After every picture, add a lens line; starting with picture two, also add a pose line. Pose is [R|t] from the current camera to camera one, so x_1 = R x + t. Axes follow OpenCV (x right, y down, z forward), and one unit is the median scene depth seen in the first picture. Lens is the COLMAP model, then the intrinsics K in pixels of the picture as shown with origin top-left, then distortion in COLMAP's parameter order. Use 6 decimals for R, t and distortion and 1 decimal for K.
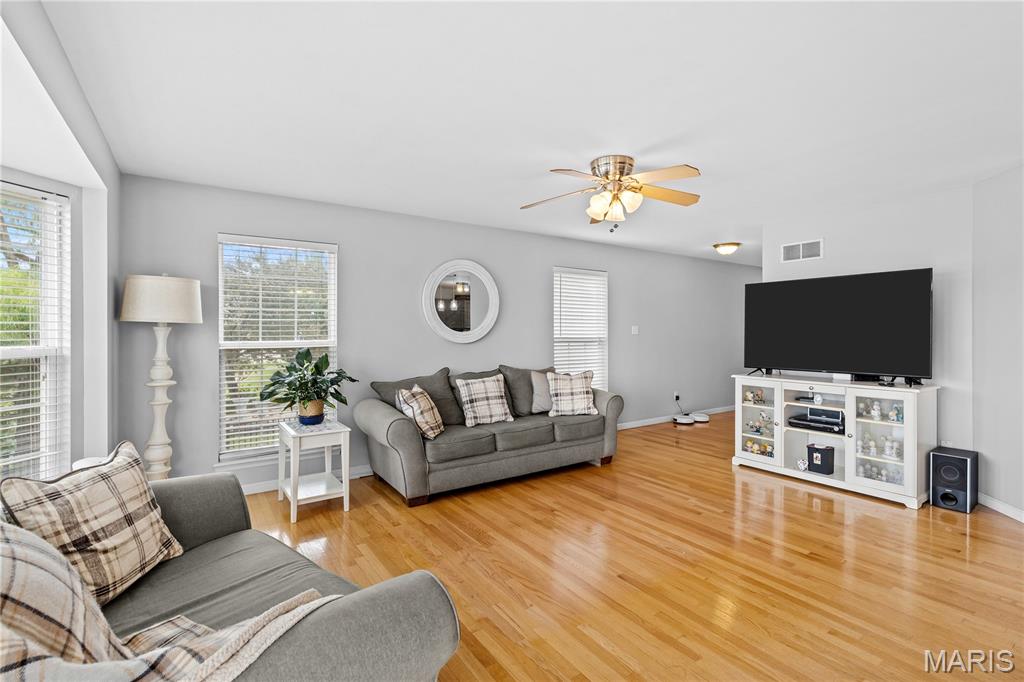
lens RADIAL K [[470.5, 0, 515.8], [0, 470.5, 336.7], [0, 0, 1]] dist [0.005546, 0.000637]
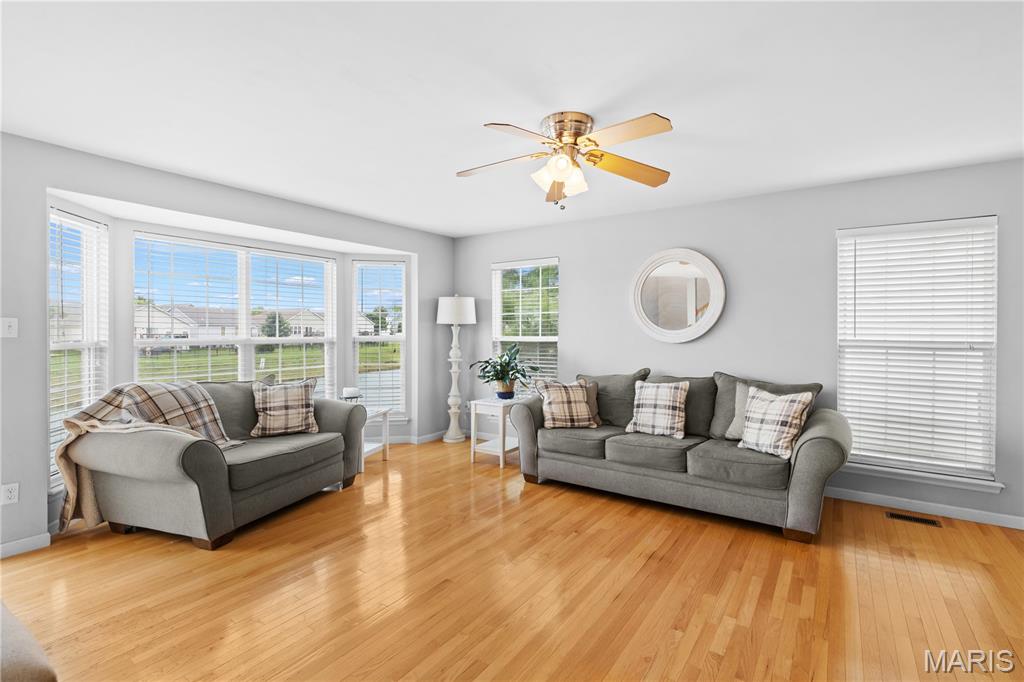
lens RADIAL K [[470.5, 0, 515.4], [0, 470.5, 332.8], [0, 0, 1]] dist [0.005546, 0.000637]
pose [[0.364123, 0.010127, -0.931296, 0.782687], [-0.011227, 0.999916, 0.006483, -0.010735], [0.931283, 0.008095, 0.364206, 0.510104]]
